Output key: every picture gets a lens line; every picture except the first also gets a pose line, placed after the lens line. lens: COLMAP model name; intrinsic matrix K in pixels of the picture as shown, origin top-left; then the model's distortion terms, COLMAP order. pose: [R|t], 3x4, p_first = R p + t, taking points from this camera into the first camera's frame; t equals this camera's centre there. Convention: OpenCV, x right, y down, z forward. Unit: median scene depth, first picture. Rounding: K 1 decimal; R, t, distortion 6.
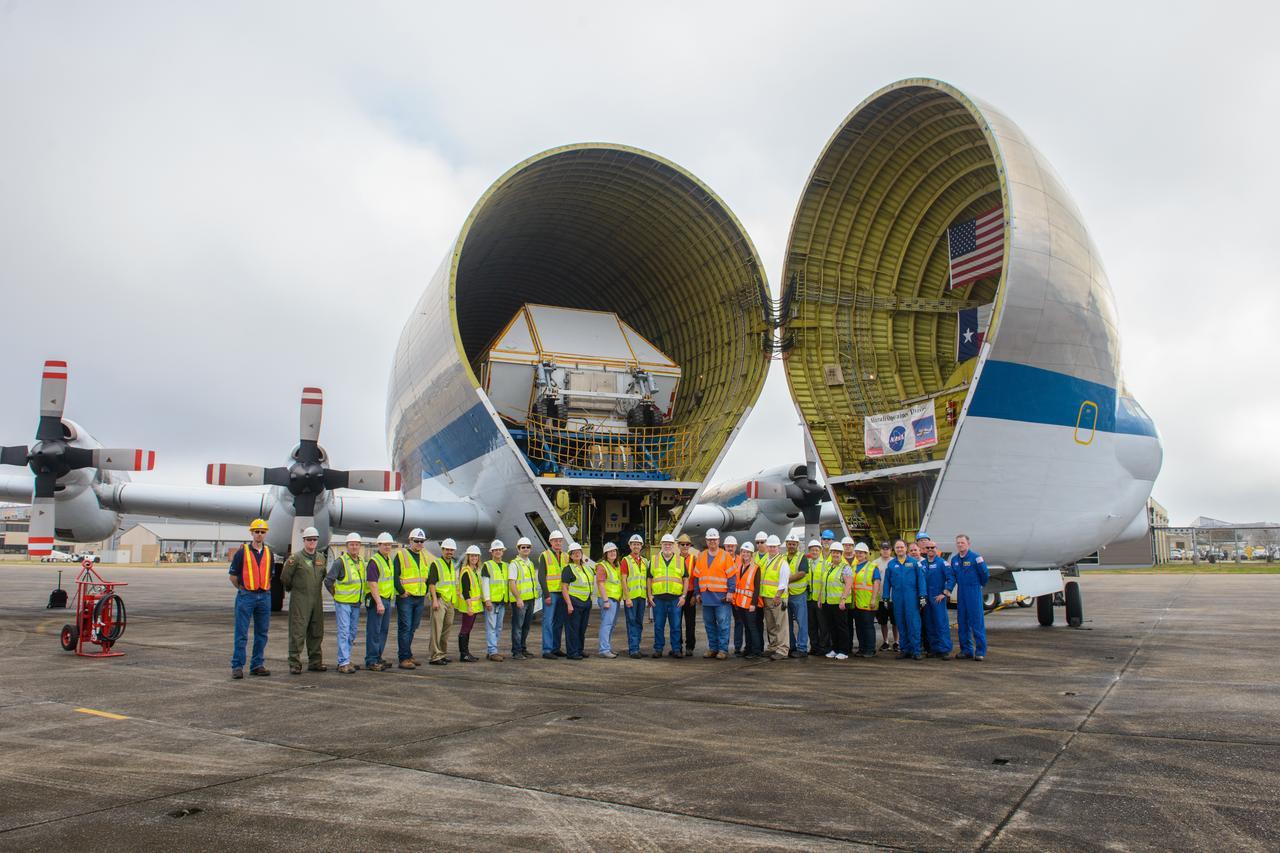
lens RADIAL K [[970.6, 0, 640.0], [0, 970.6, 426.5], [0, 0, 1]] dist [-0.038639, -0.001152]
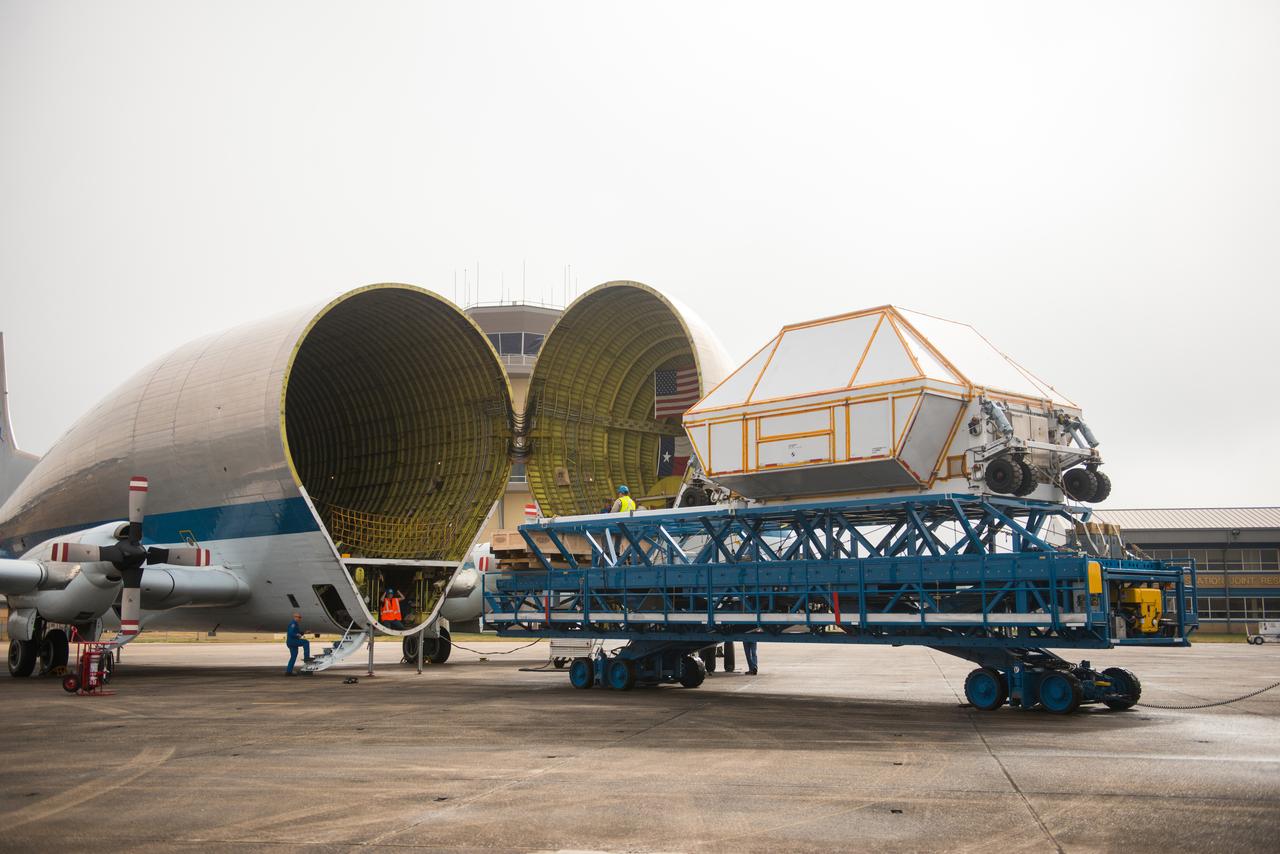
lens RADIAL K [[1515.7, 0, 665.4], [0, 1515.7, 422.2], [0, 0, 1]] dist [0.088777, 0.017095]
pose [[0.931605, 0.049376, 0.360103, -0.388888], [-0.051237, 0.998677, -0.004383, -0.121838], [-0.359843, -0.014368, 0.932902, -0.888847]]
